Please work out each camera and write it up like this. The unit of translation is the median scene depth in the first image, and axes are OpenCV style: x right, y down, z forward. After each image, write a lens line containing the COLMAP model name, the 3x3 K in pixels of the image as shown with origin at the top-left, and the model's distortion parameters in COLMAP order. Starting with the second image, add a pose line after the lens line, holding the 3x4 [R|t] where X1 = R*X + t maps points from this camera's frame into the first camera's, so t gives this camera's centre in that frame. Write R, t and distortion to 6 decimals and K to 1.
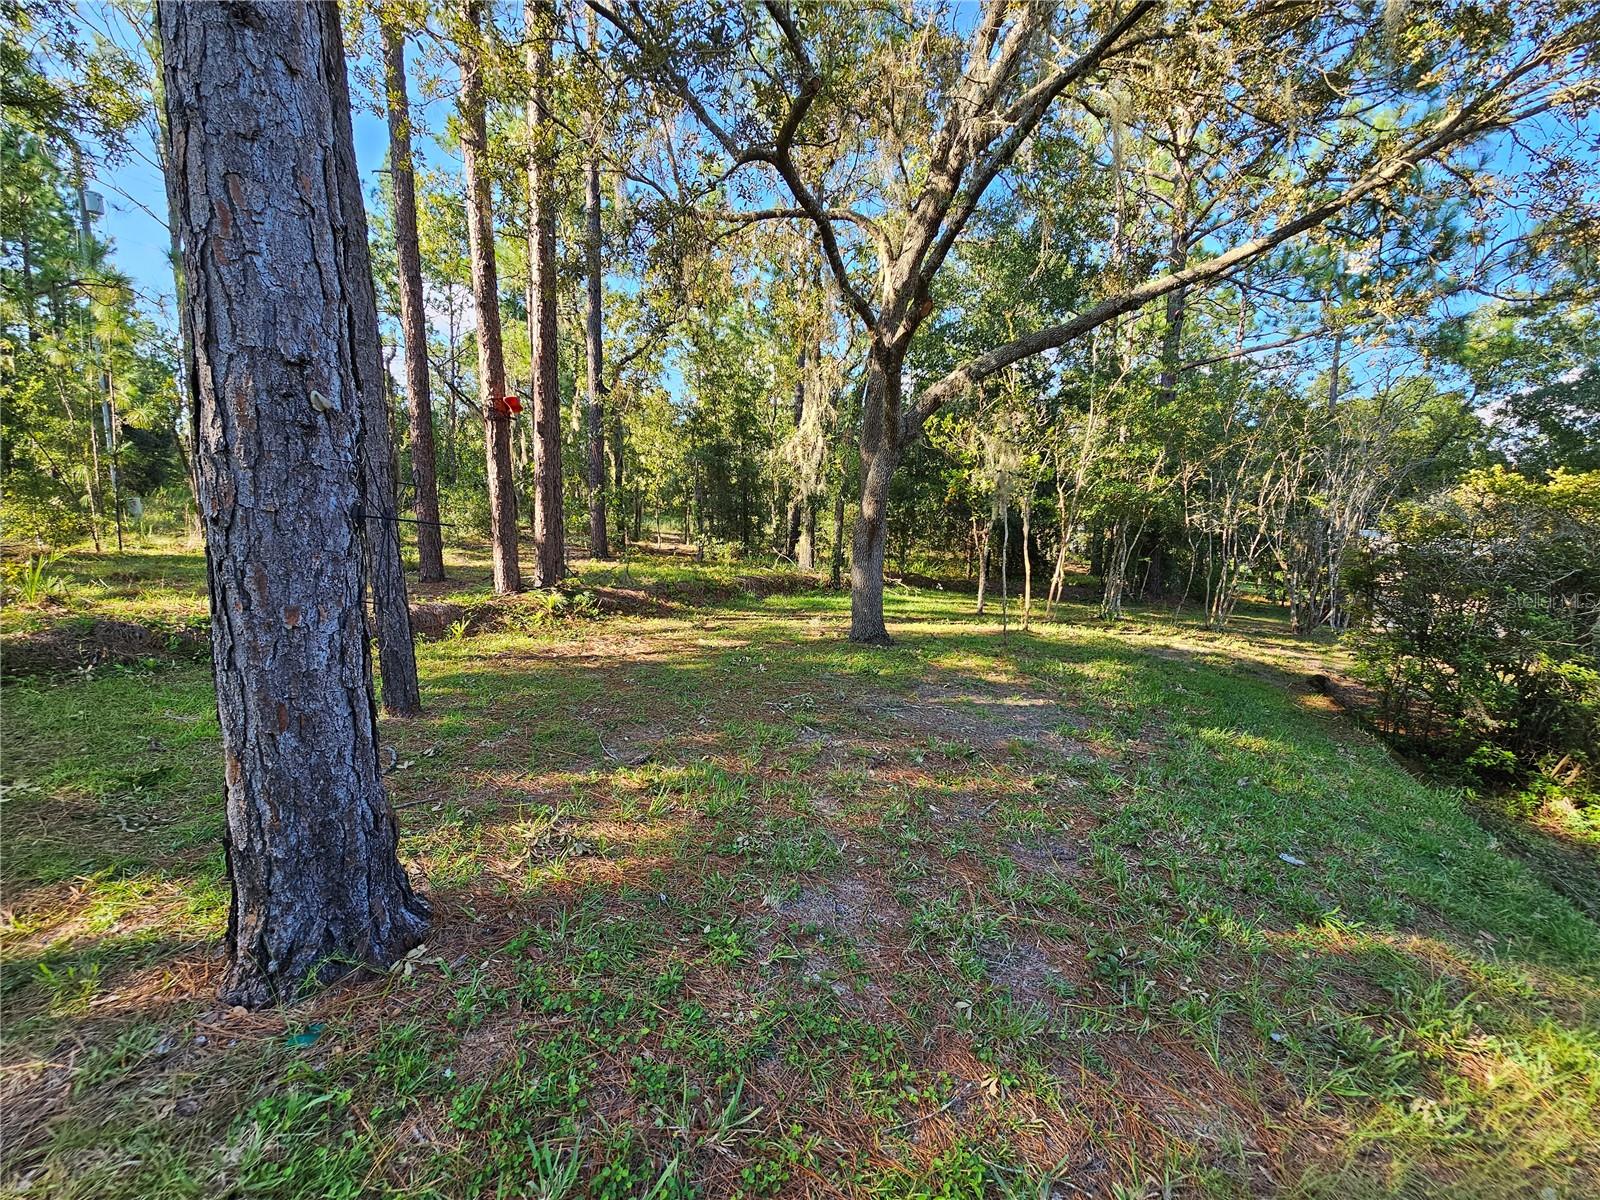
lens RADIAL K [[651.0, 0, 794.0], [0, 651.0, 605.6], [0, 0, 1]] dist [-0.000413, -0.000075]
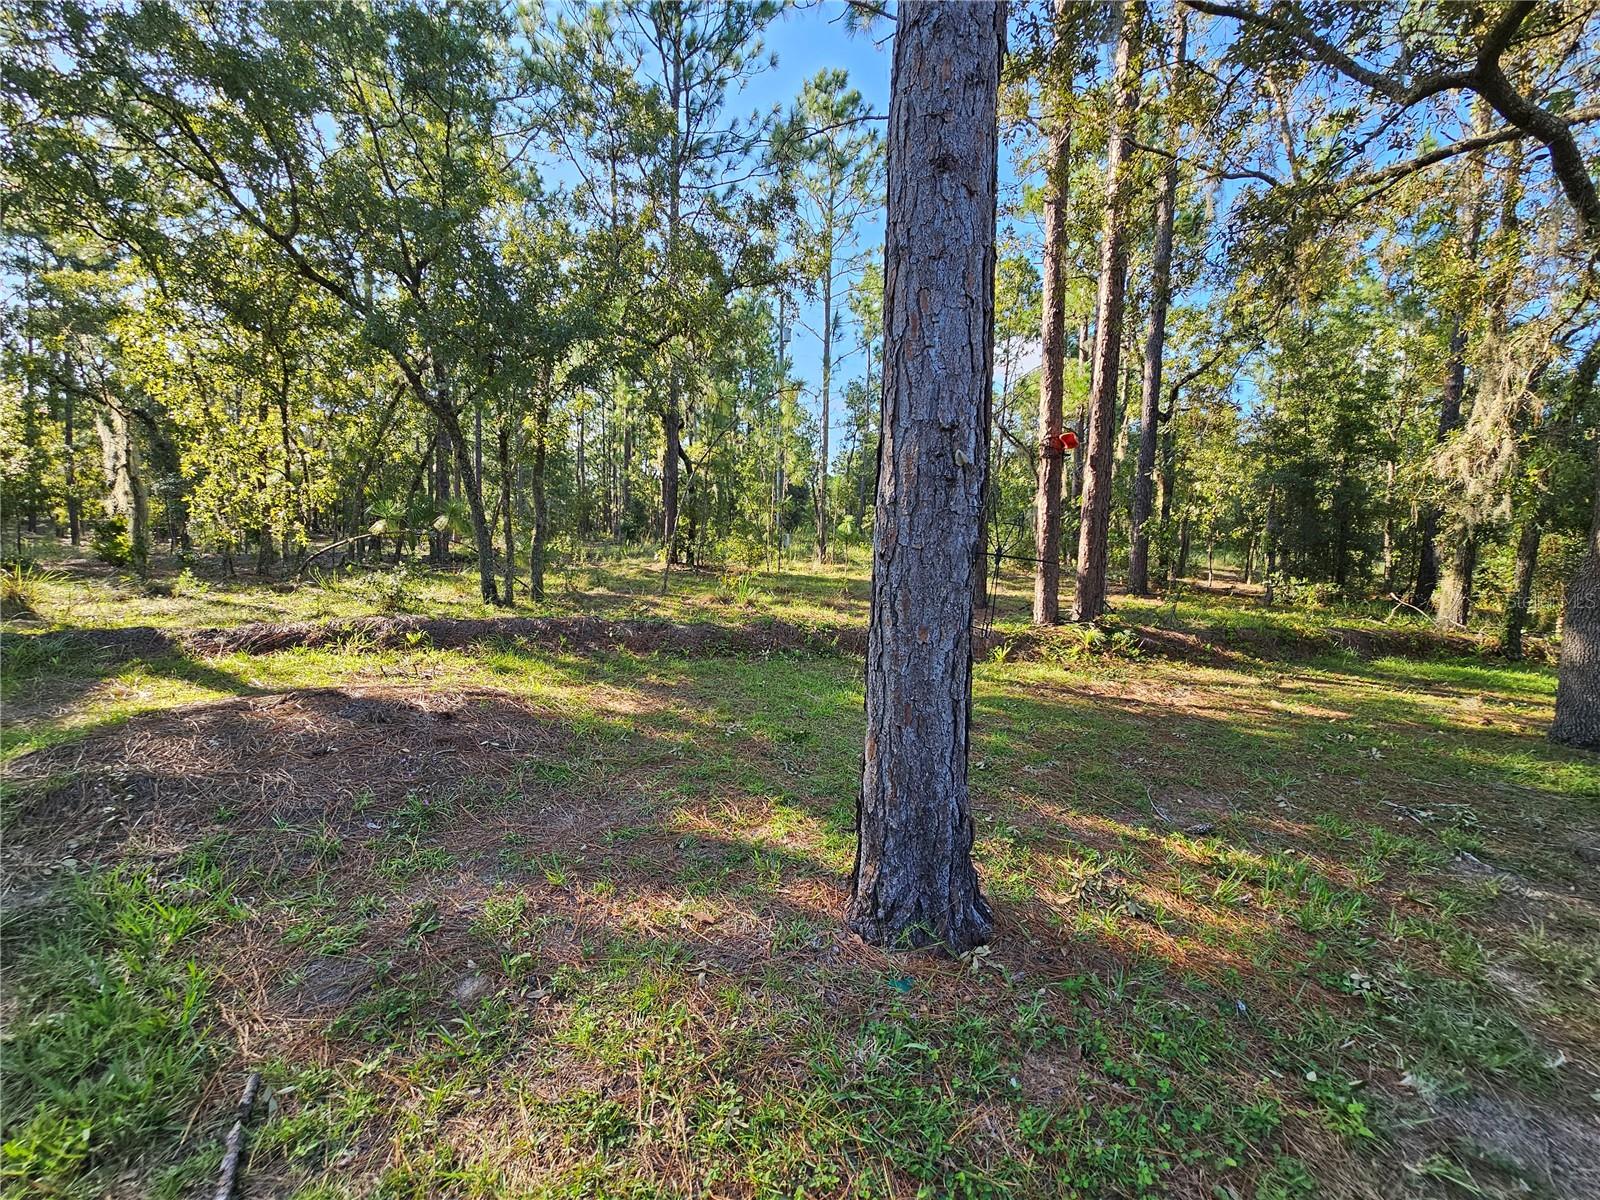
lens RADIAL K [[650.2, 0, 799.3], [0, 650.2, 605.5], [0, 0, 1]] dist [-0.000142, -0.000252]
pose [[0.724520, 0.066681, -0.686021, -0.026512], [-0.100161, 0.994930, -0.009074, -0.000696], [0.681938, 0.075287, 0.727525, -0.013467]]
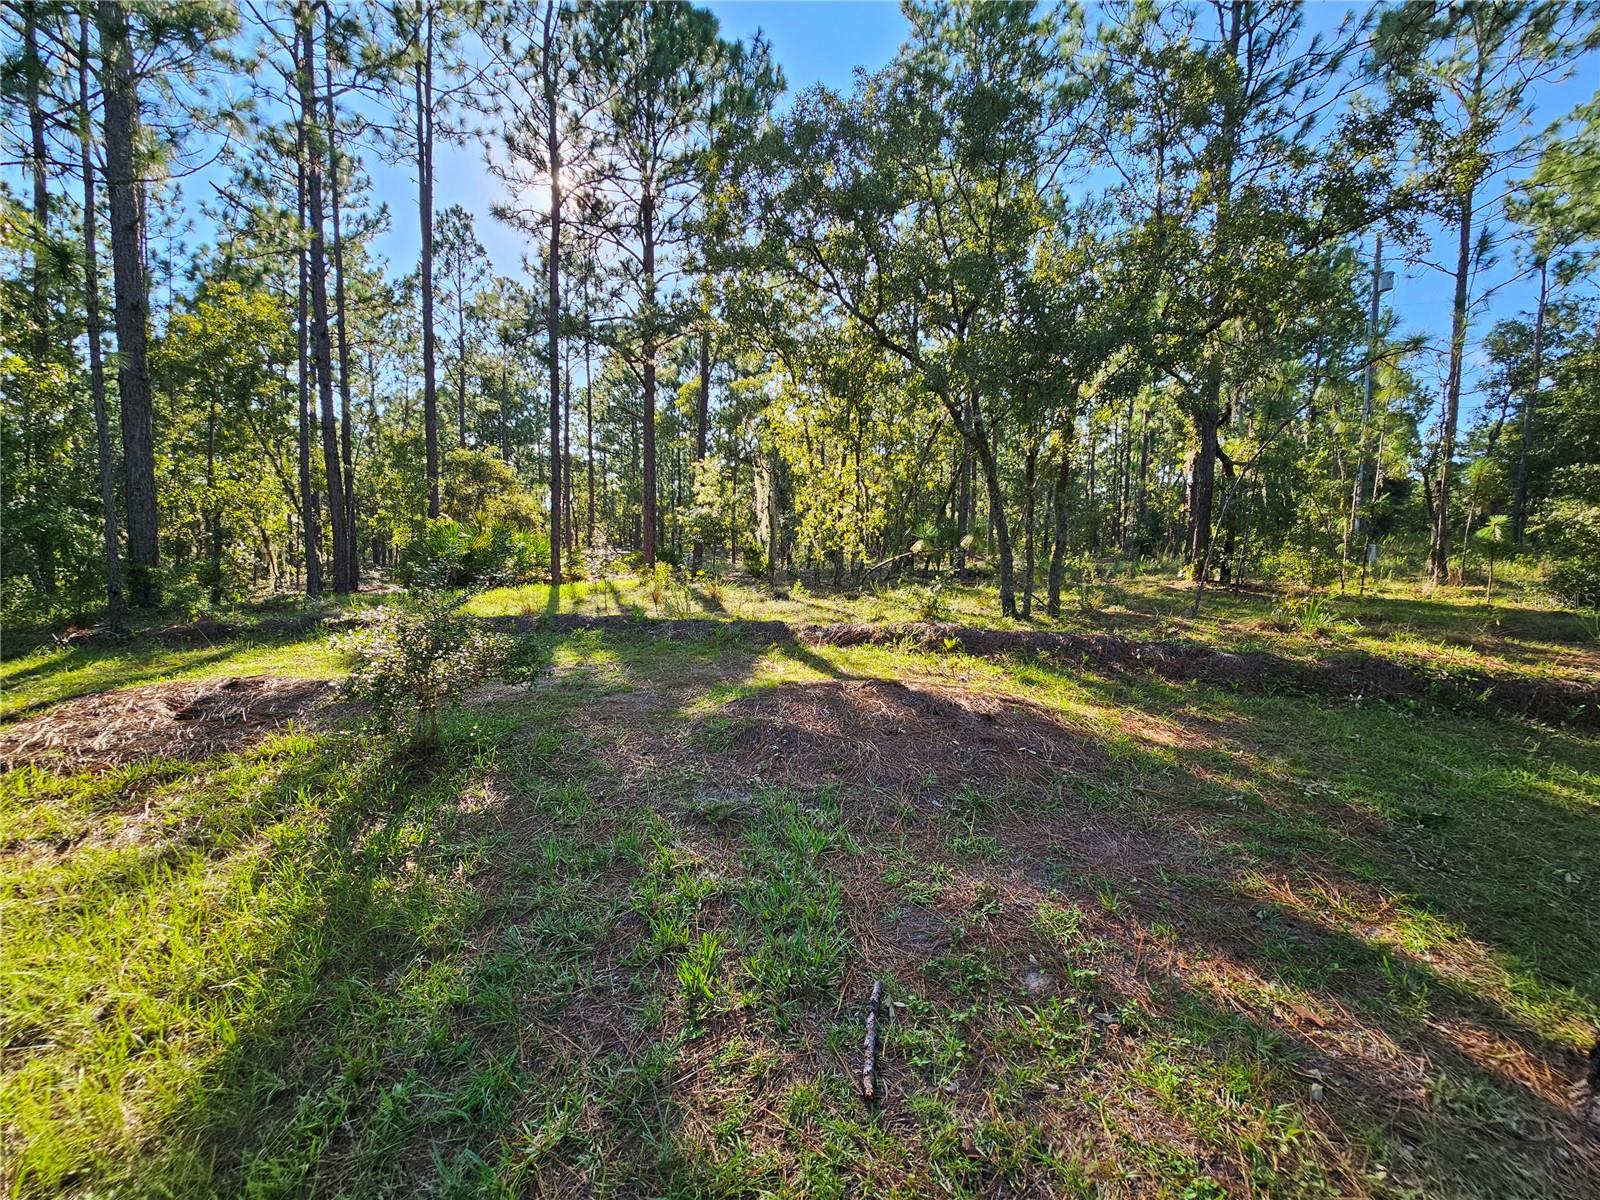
lens RADIAL K [[652.8, 0, 802.1], [0, 652.8, 606.2], [0, 0, 1]] dist [0.000098, -0.000794]
pose [[0.081506, 0.068527, -0.994314, -0.038408], [-0.135985, 0.989069, 0.057018, 0.005024], [0.987352, 0.130564, 0.089934, -0.047639]]
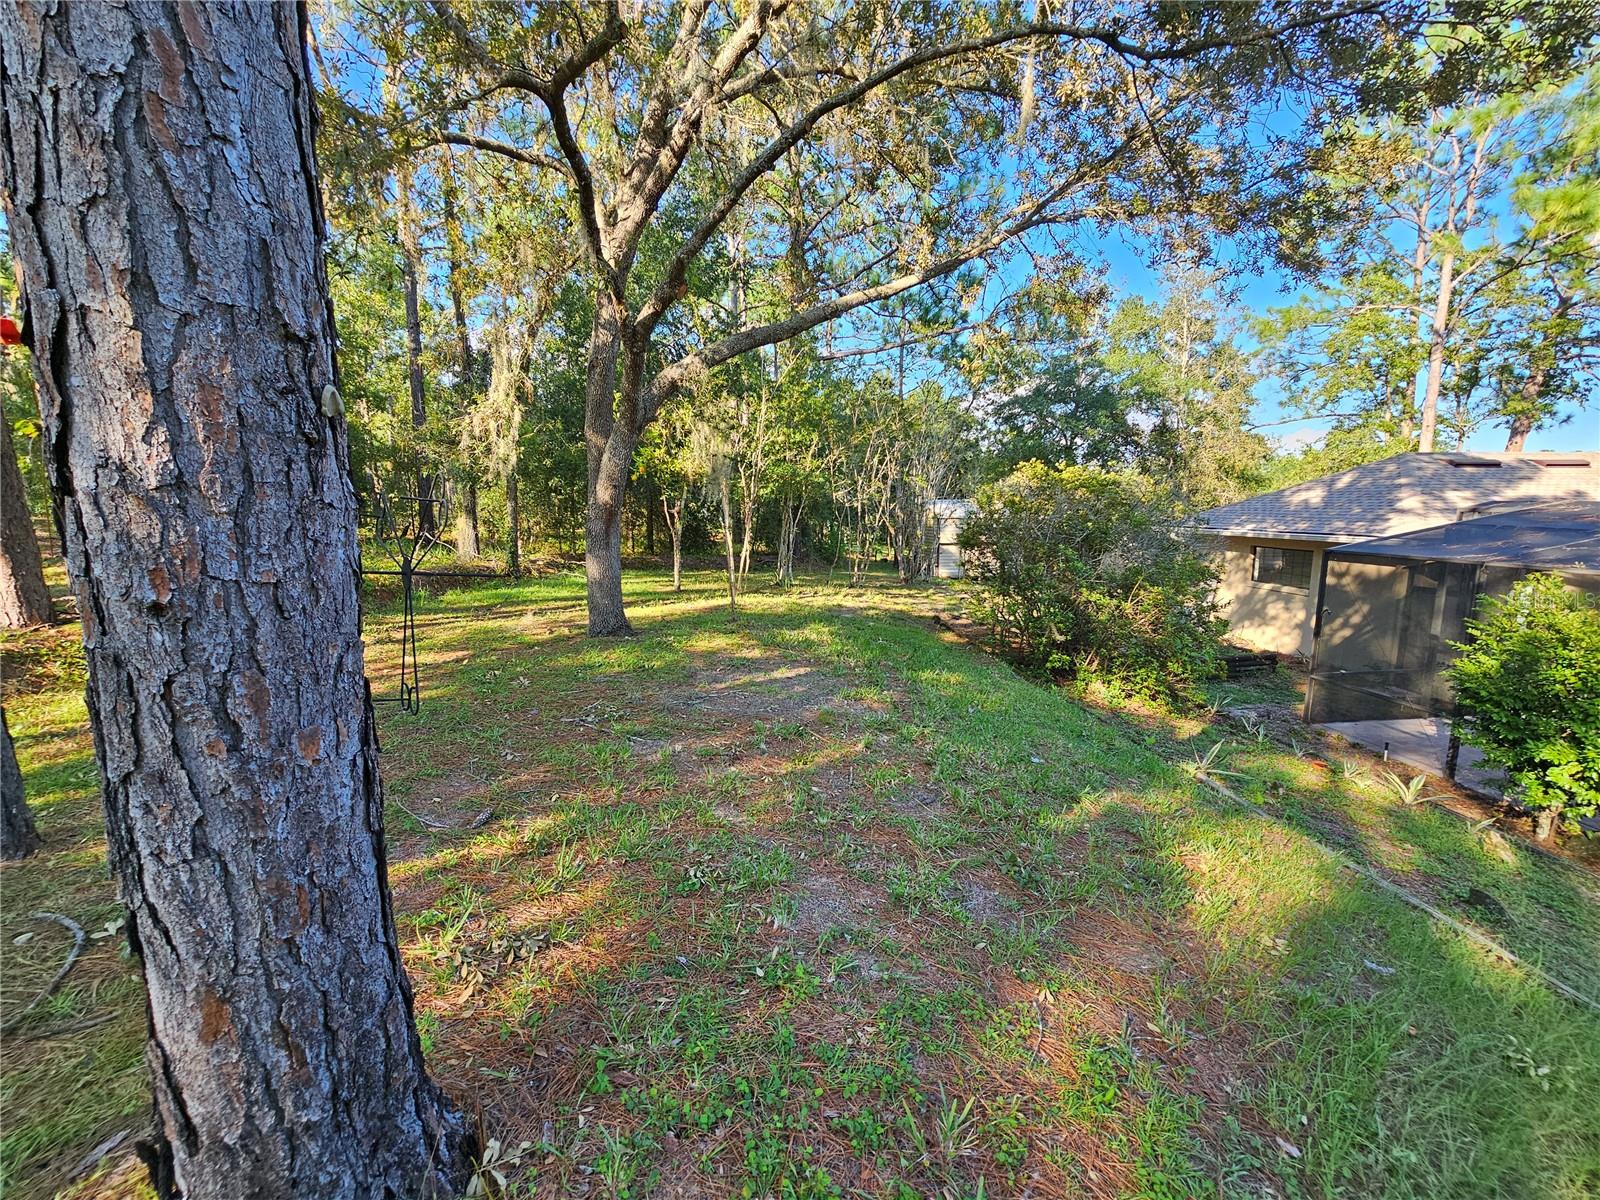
lens RADIAL K [[652.8, 0, 802.1], [0, 652.8, 606.2], [0, 0, 1]] dist [0.000098, -0.000794]
pose [[0.842469, -0.100951, 0.529202, -0.175976], [0.077500, 0.994780, 0.066388, -0.030995], [-0.533142, -0.014917, 0.845895, 0.055417]]
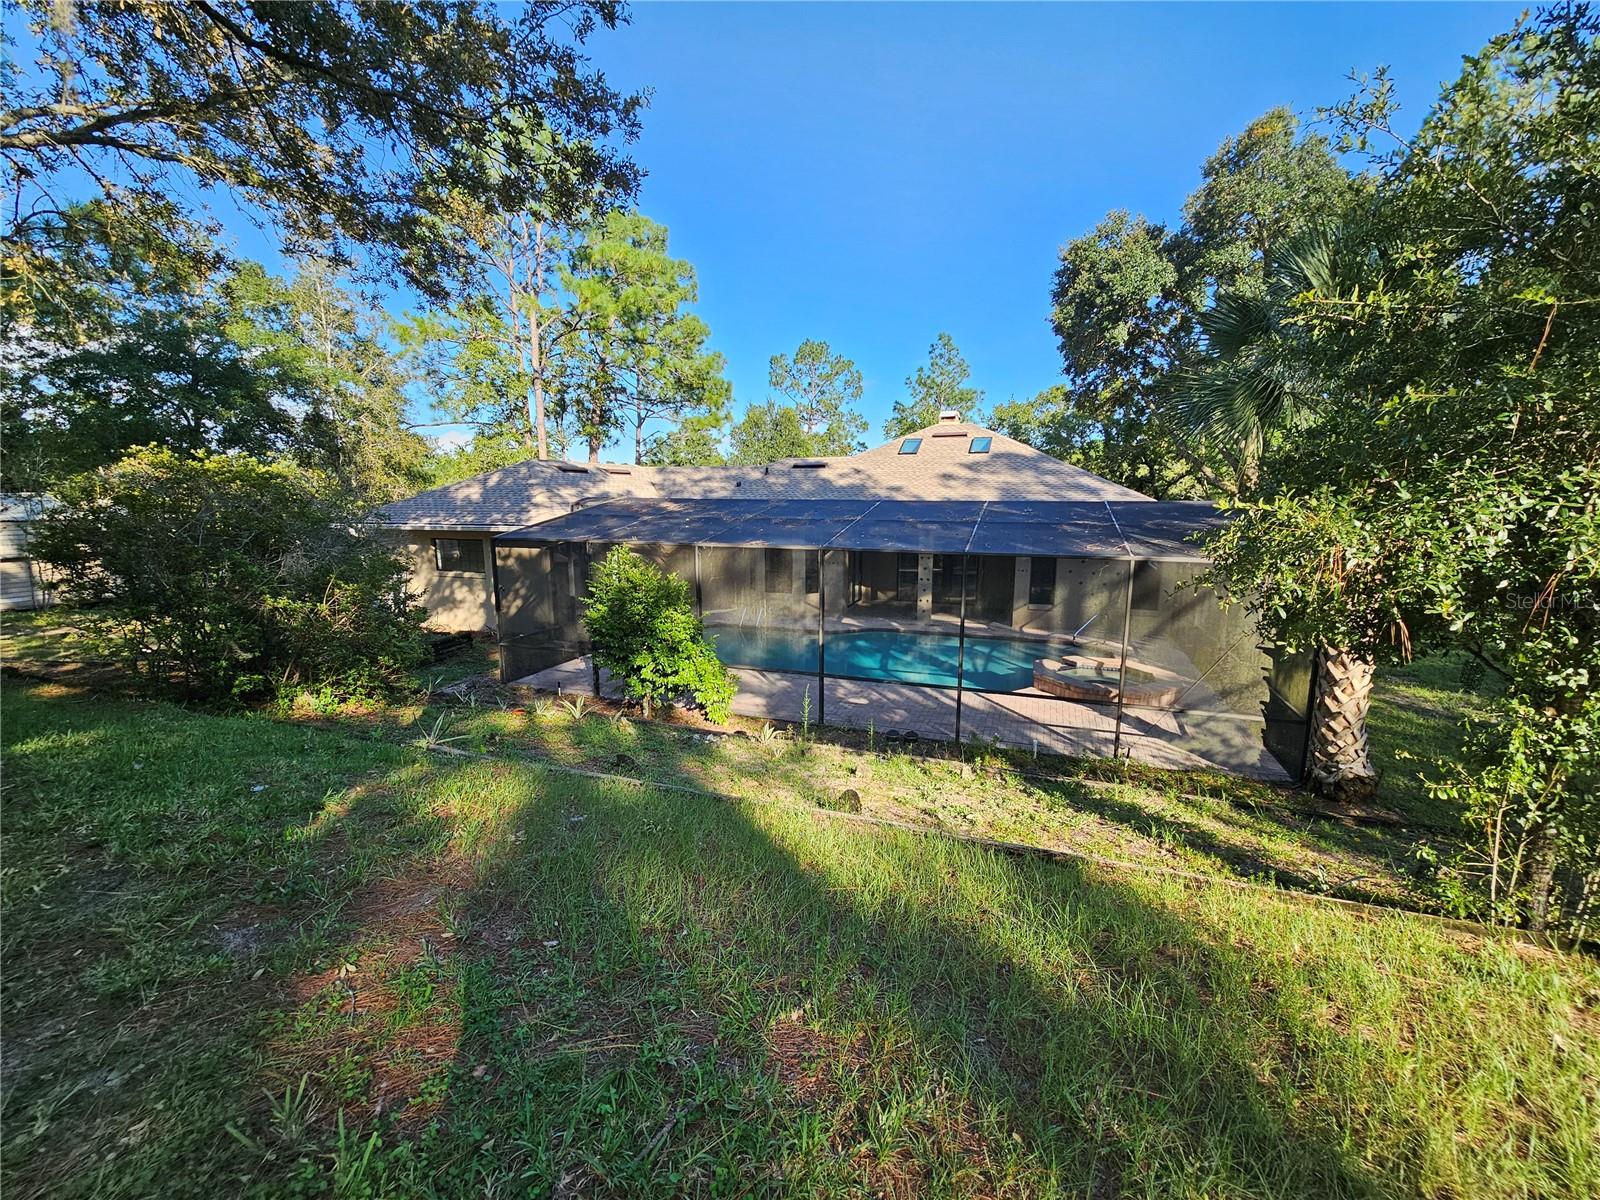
lens RADIAL K [[654.3, 0, 805.5], [0, 654.3, 596.9], [0, 0, 1]] dist [-0.003281, 0.000004]
pose [[-0.121856, -0.164367, 0.978843, -0.257553], [0.112864, 0.977502, 0.178192, -0.031323], [-0.986110, 0.132190, -0.100563, 0.033354]]
